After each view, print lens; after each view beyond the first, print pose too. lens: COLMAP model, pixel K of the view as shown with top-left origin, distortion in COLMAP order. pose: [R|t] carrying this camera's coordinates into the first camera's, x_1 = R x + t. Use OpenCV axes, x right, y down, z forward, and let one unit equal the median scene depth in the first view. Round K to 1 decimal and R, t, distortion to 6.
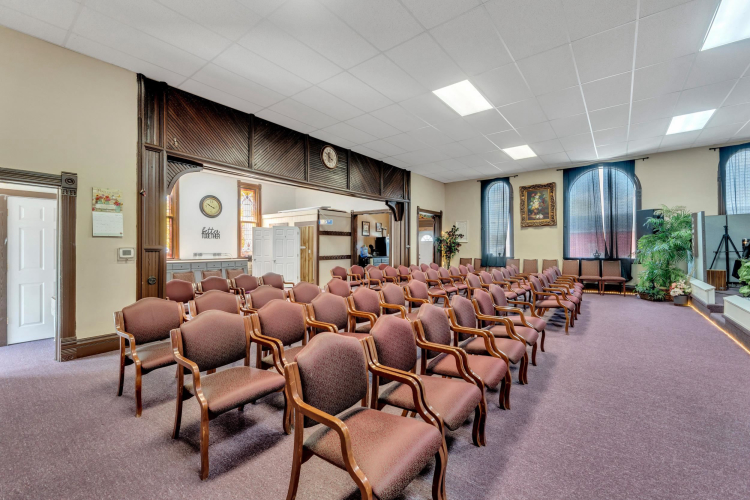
lens RADIAL K [[317.6, 0, 373.0], [0, 317.6, 249.0], [0, 0, 1]] dist [-0.003552, -0.000213]
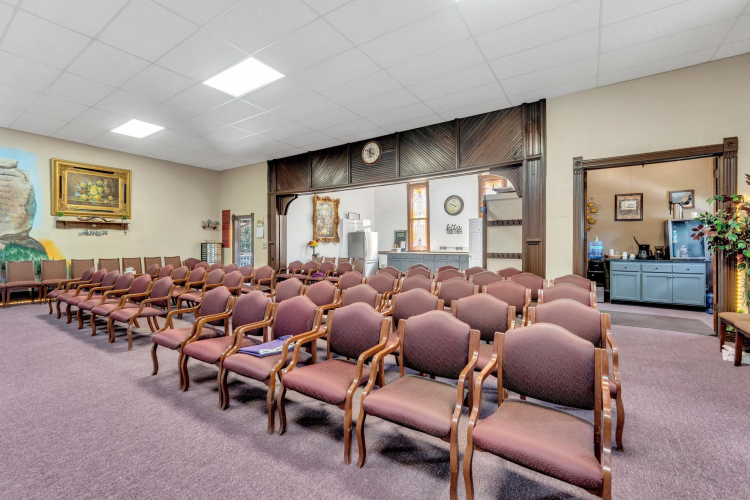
lens RADIAL K [[317.6, 0, 371.0], [0, 317.6, 243.5], [0, 0, 1]] dist [-0.003552, -0.000213]
pose [[0.062705, 0.005683, -0.998016, 0.589086], [-0.001253, 0.999983, 0.005616, -0.005007], [0.998031, 0.000899, 0.062711, 0.637477]]
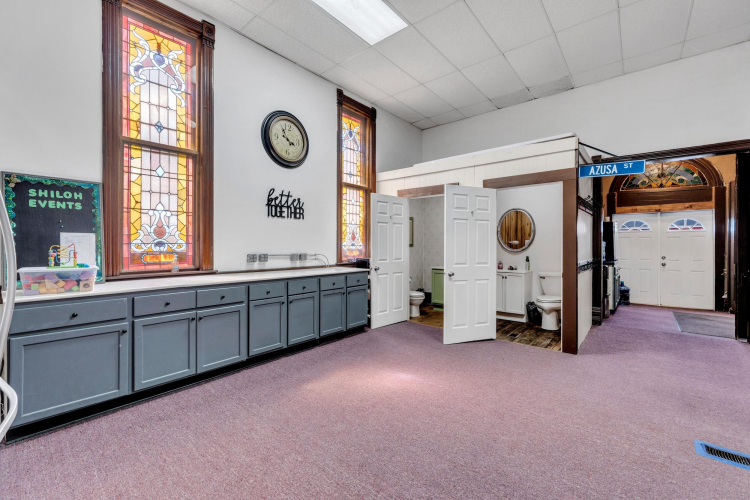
lens RADIAL K [[317.6, 0, 373.4], [0, 317.6, 246.1], [0, 0, 1]] dist [-0.003552, -0.000213]
pose [[0.998998, 0.006346, -0.044310, -0.379935], [-0.006177, 0.999973, 0.003939, 0.000678], [0.044334, -0.003661, 0.999010, 0.597341]]
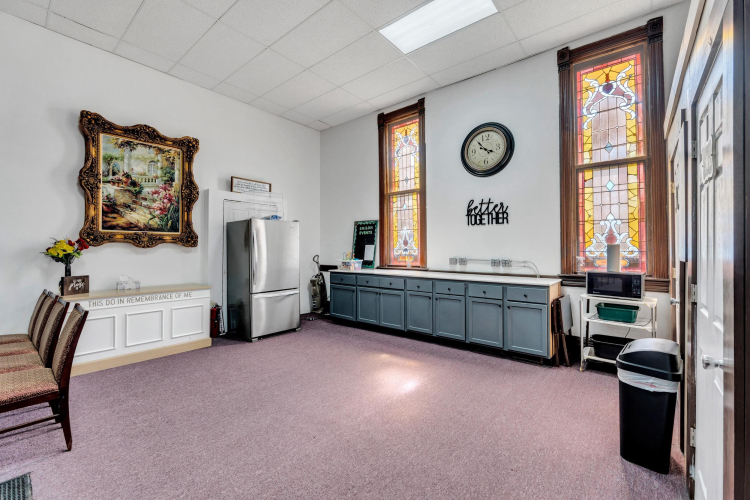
lens RADIAL K [[317.6, 0, 376.1], [0, 317.6, 249.3], [0, 0, 1]] dist [-0.003552, -0.000213]
pose [[-0.030854, -0.003473, -0.999518, -0.082986], [-0.004990, 0.999982, -0.003321, 0.001942], [0.999511, 0.004885, -0.030871, 0.865613]]
